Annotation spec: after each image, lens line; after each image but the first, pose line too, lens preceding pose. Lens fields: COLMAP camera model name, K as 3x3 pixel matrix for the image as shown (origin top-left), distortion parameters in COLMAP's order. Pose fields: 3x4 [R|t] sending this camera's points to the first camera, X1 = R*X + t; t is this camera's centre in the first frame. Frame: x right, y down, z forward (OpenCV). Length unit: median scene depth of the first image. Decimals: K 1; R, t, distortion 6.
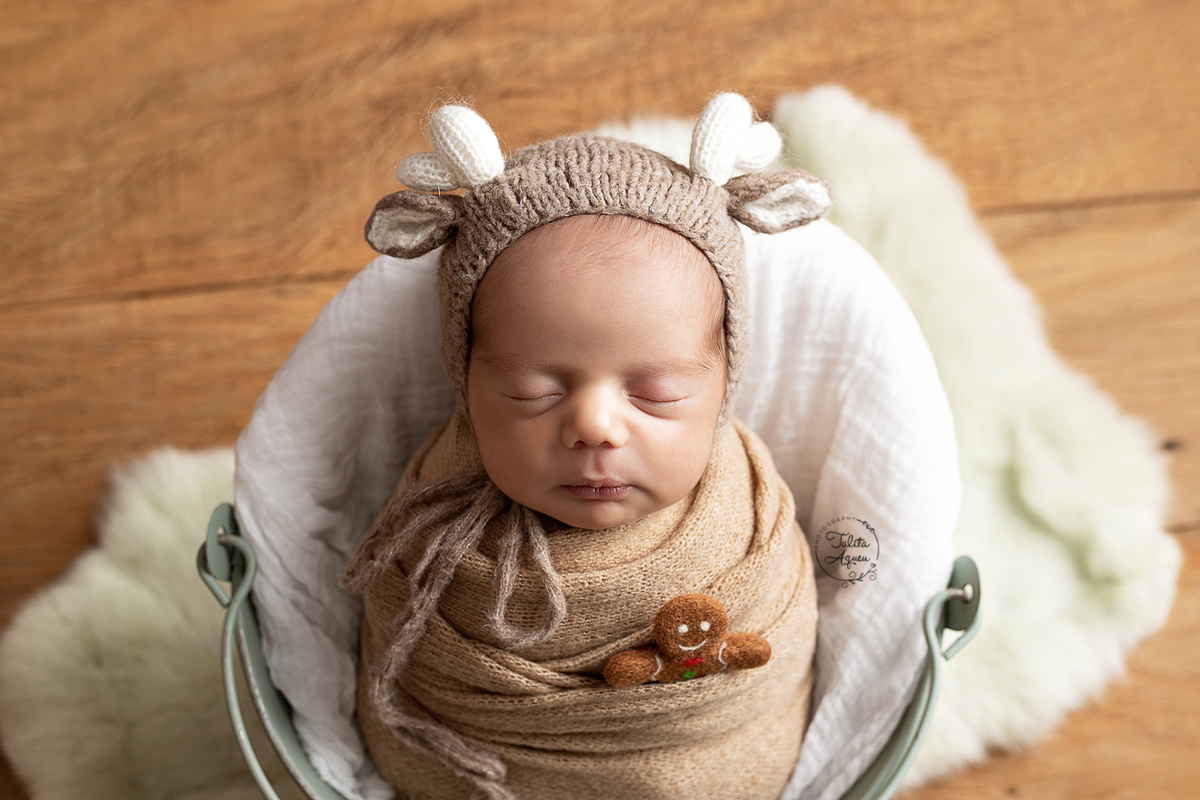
lens RADIAL K [[1790.4, 0, 598.8], [0, 1790.4, 399.4], [0, 0, 1]] dist [-0.086957, 0.000000]
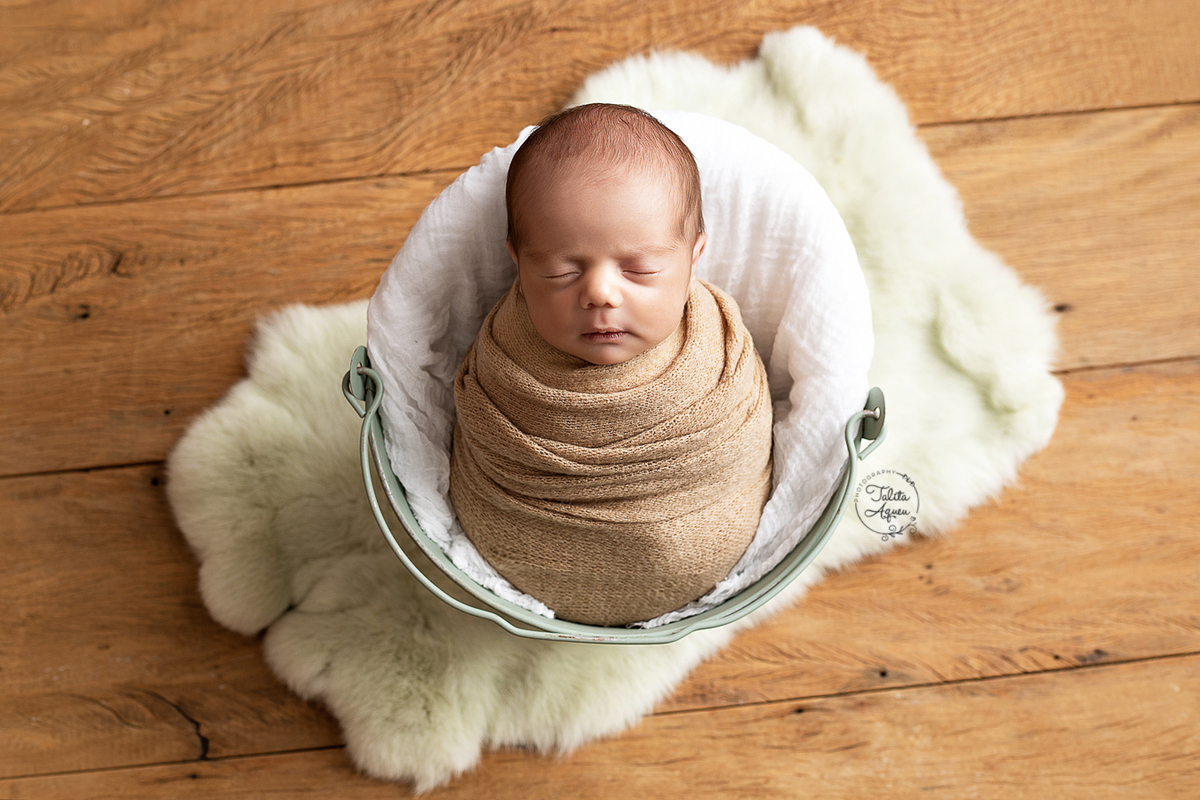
lens RADIAL K [[1790.4, 0, 597.9], [0, 1790.4, 401.1], [0, 0, 1]] dist [-0.086957, 0.000000]
pose [[0.999783, 0.009082, -0.018730, 0.007118], [-0.007404, 0.996114, 0.087766, -0.019189], [0.019454, -0.087609, 0.995965, -0.329348]]
